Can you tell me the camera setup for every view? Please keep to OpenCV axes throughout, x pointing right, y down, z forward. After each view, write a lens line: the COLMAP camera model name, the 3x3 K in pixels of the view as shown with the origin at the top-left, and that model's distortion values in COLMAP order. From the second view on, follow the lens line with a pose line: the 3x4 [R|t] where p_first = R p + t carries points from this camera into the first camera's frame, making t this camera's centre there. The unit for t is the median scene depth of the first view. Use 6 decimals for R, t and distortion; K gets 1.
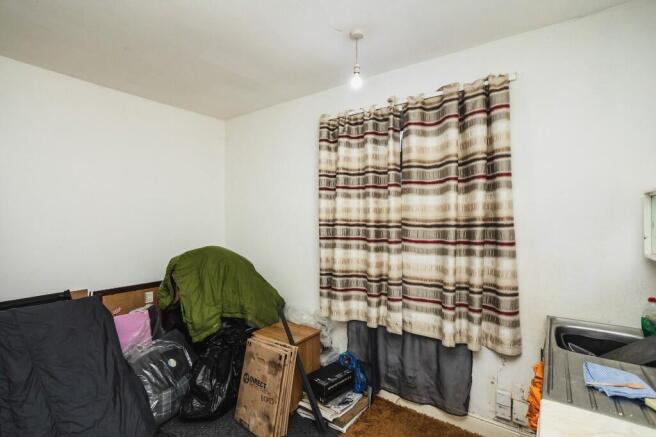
lens RADIAL K [[311.9, 0, 328.5], [0, 311.9, 217.0], [0, 0, 1]] dist [-0.009927, 0.007944]
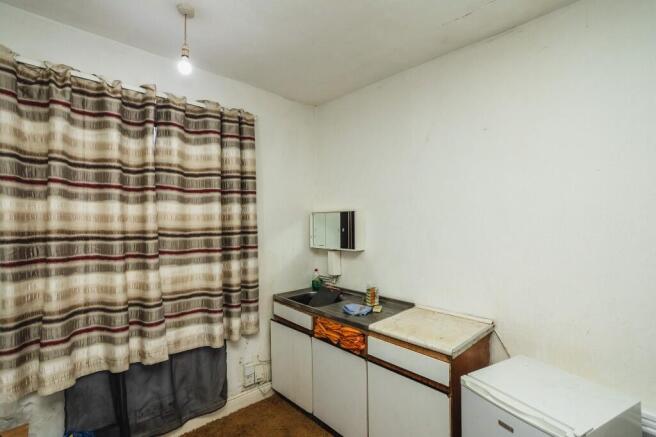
lens RADIAL K [[311.9, 0, 328.6], [0, 311.9, 221.7], [0, 0, 1]] dist [-0.009927, 0.007944]
pose [[0.235678, 0.007265, 0.971804, -0.525508], [0.000956, 0.999970, -0.007707, -0.006889], [-0.971831, 0.002745, 0.235664, 0.352502]]
